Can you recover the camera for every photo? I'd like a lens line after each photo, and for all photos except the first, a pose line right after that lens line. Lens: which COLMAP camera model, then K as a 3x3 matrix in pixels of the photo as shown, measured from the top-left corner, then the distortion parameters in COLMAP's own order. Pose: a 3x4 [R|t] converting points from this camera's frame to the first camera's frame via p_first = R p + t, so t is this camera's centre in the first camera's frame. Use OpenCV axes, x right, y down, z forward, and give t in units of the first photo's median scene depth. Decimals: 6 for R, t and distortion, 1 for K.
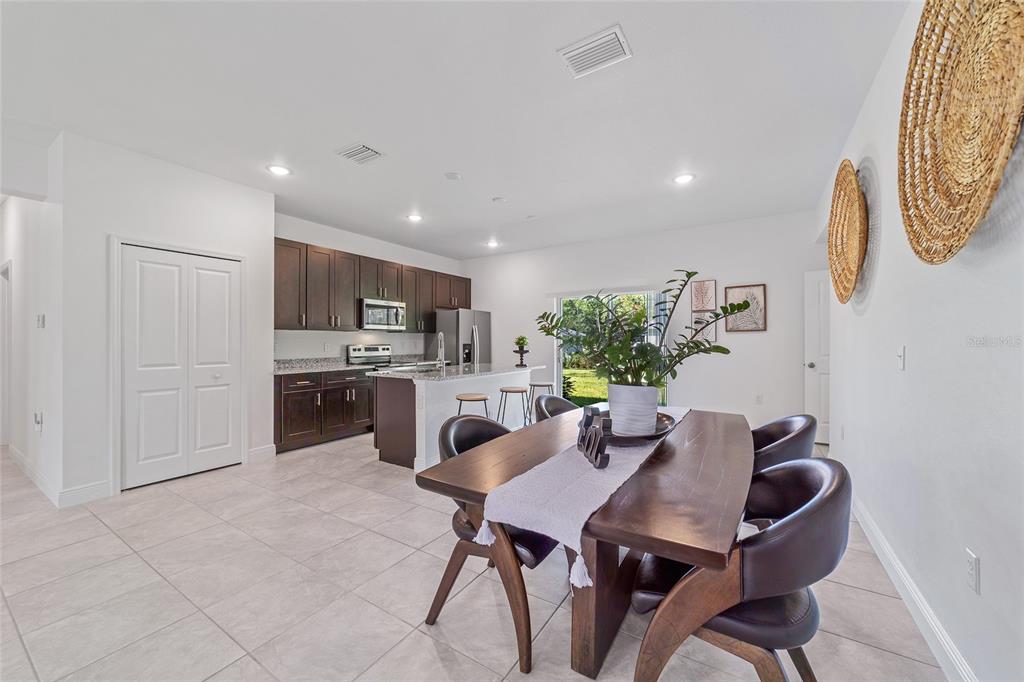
lens RADIAL K [[392.9, 0, 503.5], [0, 392.9, 335.9], [0, 0, 1]] dist [-0.000417, 0.000264]
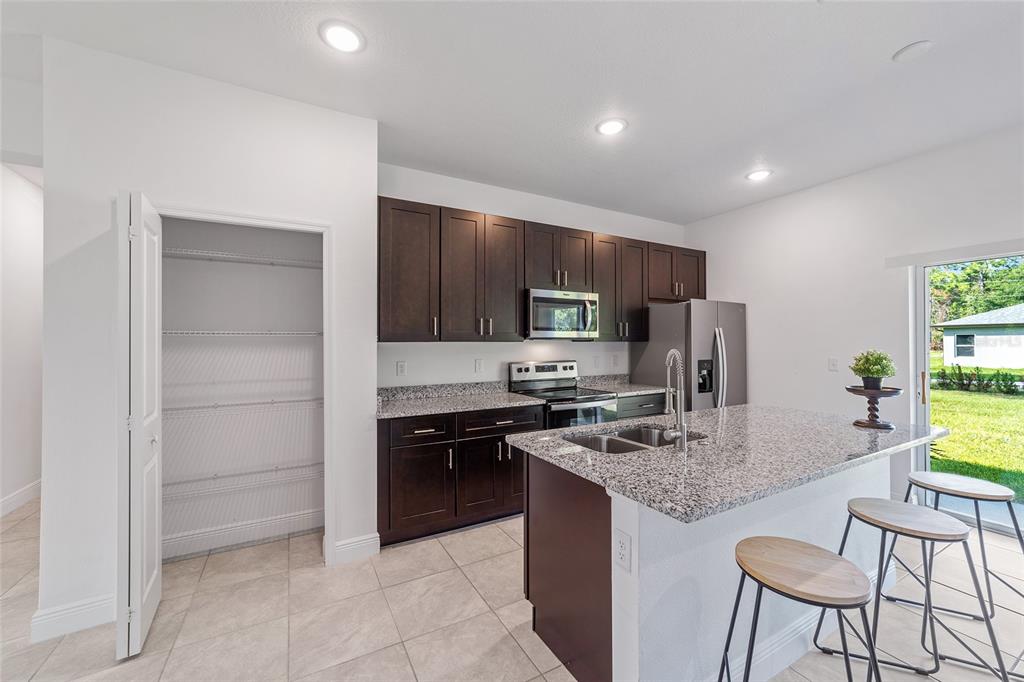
lens RADIAL K [[405.1, 0, 512.0], [0, 405.1, 341.0], [0, 0, 1]] dist [-0.001191, -0.000109]
pose [[0.887340, -0.005181, -0.461087, -0.084196], [0.009406, 0.999932, 0.006865, -0.017076], [0.461020, -0.010429, 0.887328, 0.407907]]
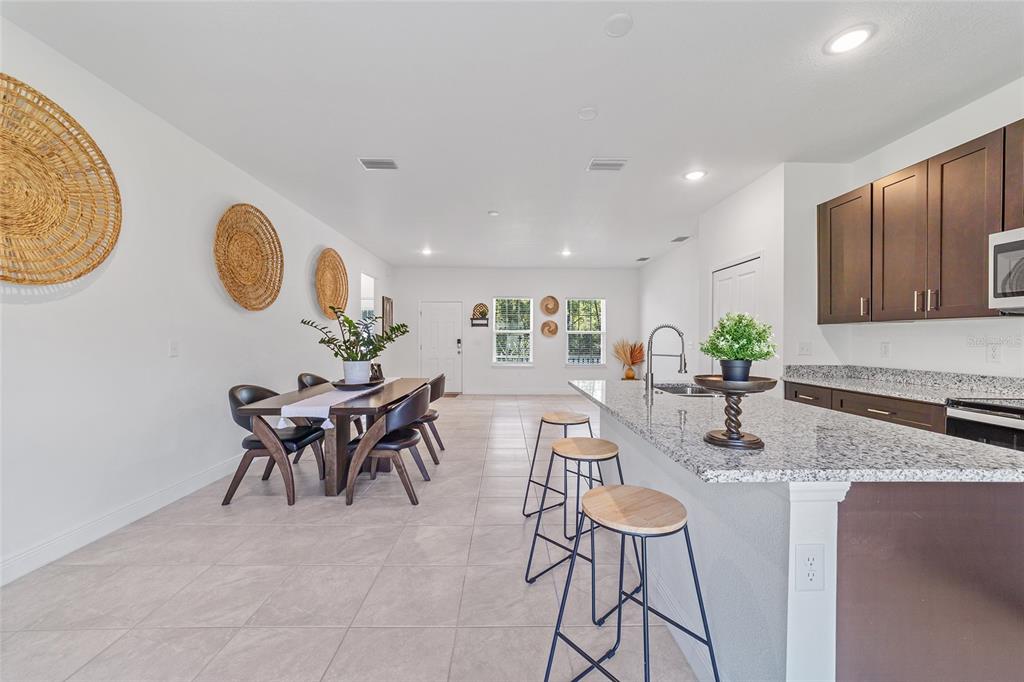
lens RADIAL K [[390.6, 0, 510.3], [0, 390.6, 338.6], [0, 0, 1]] dist [-0.003394, 0.000226]
pose [[-0.827237, -0.000239, -0.561853, 0.270188], [0.008707, 0.999874, -0.013244, 0.011966], [0.561786, -0.015848, -0.827131, 1.023300]]
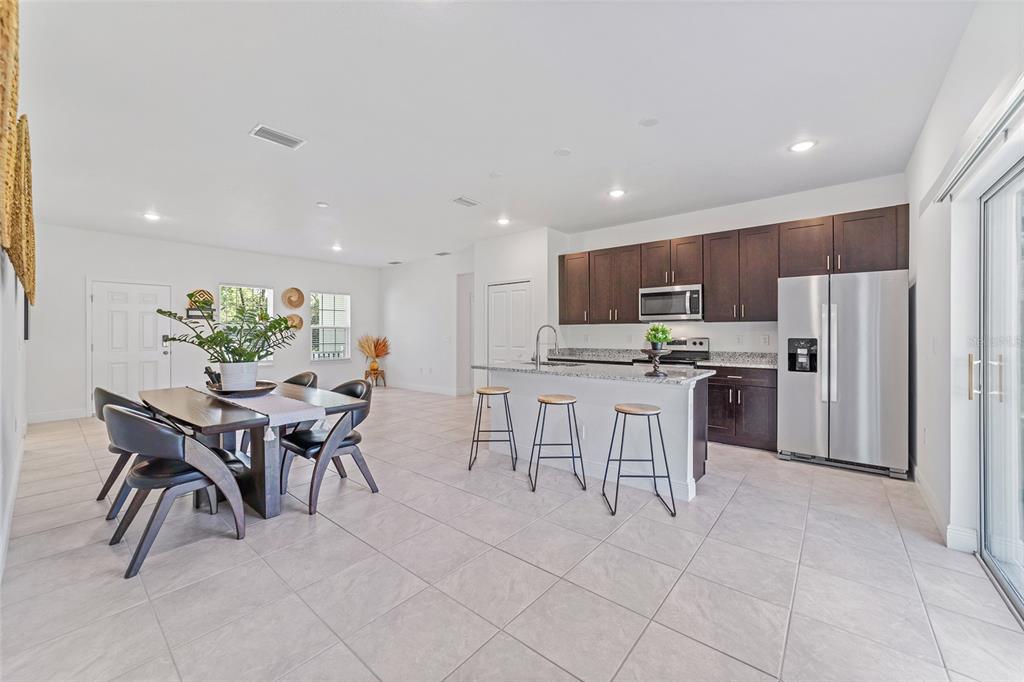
lens RADIAL K [[392.9, 0, 503.5], [0, 392.9, 335.9], [0, 0, 1]] dist [-0.000417, 0.000264]
pose [[-0.124905, 0.010385, -0.992114, 0.610301], [0.020122, 0.999766, 0.007932, 0.004205], [0.991965, -0.018973, -0.125084, 0.768262]]
